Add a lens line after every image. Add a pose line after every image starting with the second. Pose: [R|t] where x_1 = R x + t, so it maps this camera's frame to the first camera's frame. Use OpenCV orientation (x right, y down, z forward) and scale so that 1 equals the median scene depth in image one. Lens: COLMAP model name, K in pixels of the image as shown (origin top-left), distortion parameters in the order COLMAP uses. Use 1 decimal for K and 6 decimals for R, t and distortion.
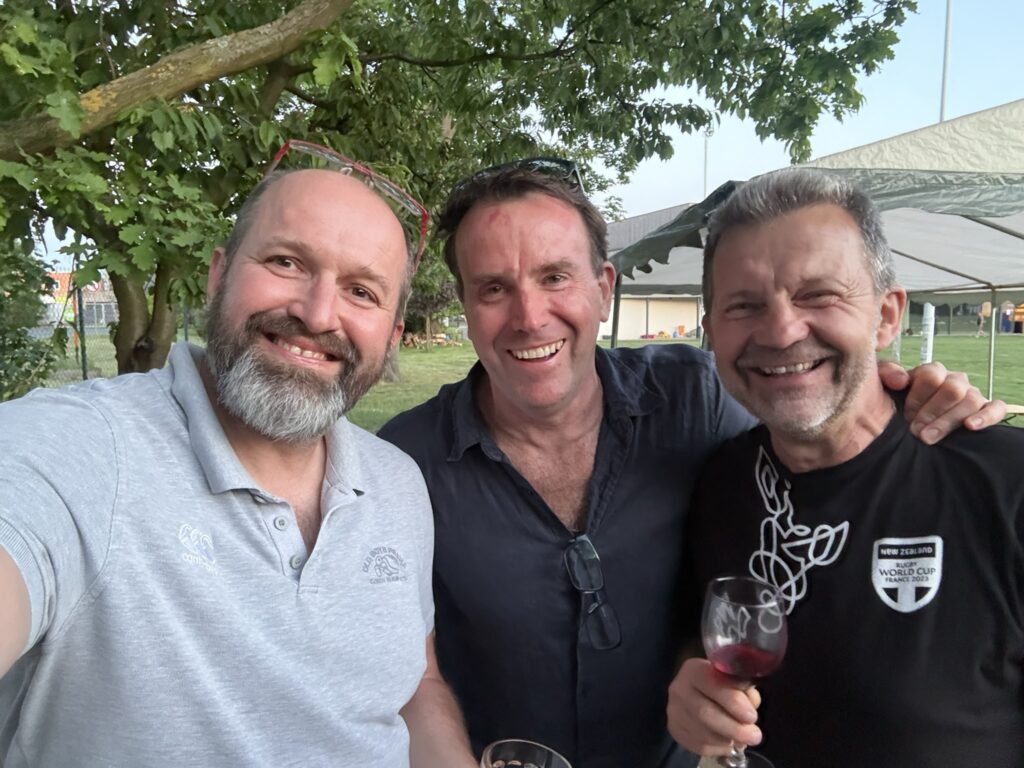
lens RADIAL K [[682.0, 0, 512.0], [0, 682.0, 384.0], [0, 0, 1]] dist [-0.001913, -0.000846]
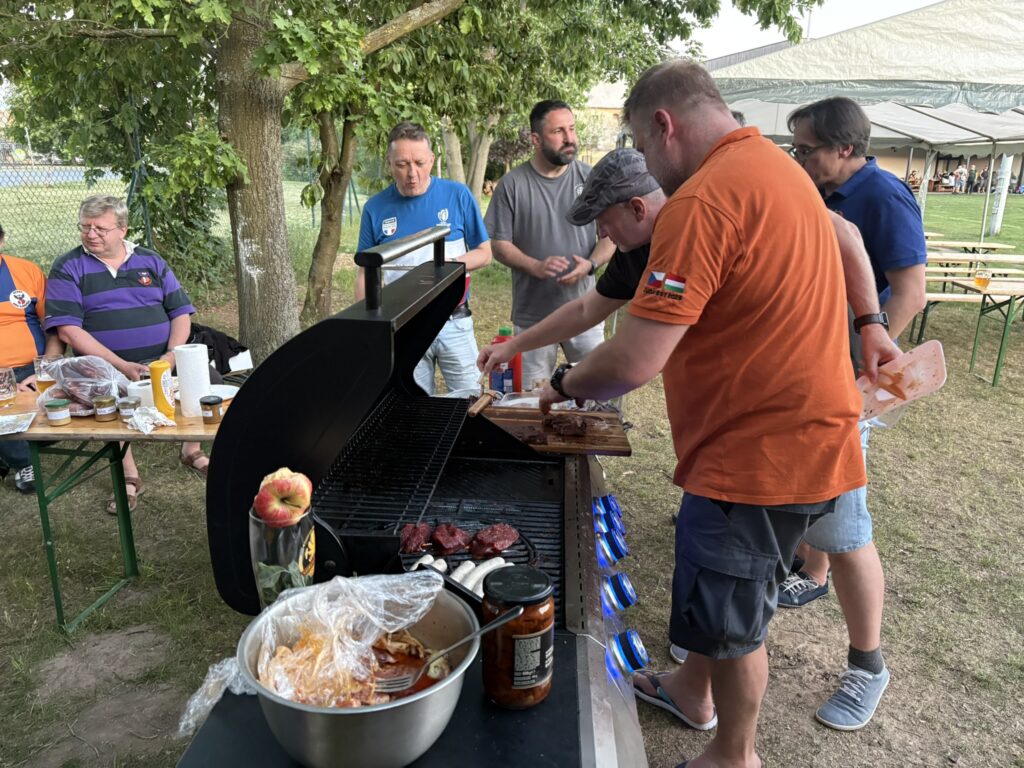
lens RADIAL K [[768.5, 0, 512.0], [0, 768.5, 384.0], [0, 0, 1]] dist [0.074604, -0.140531]
pose [[0.993177, 0.045003, -0.107585, 0.078736], [-0.025629, 0.984217, 0.175099, 0.088948], [0.113767, -0.171147, 0.978655, -0.697509]]
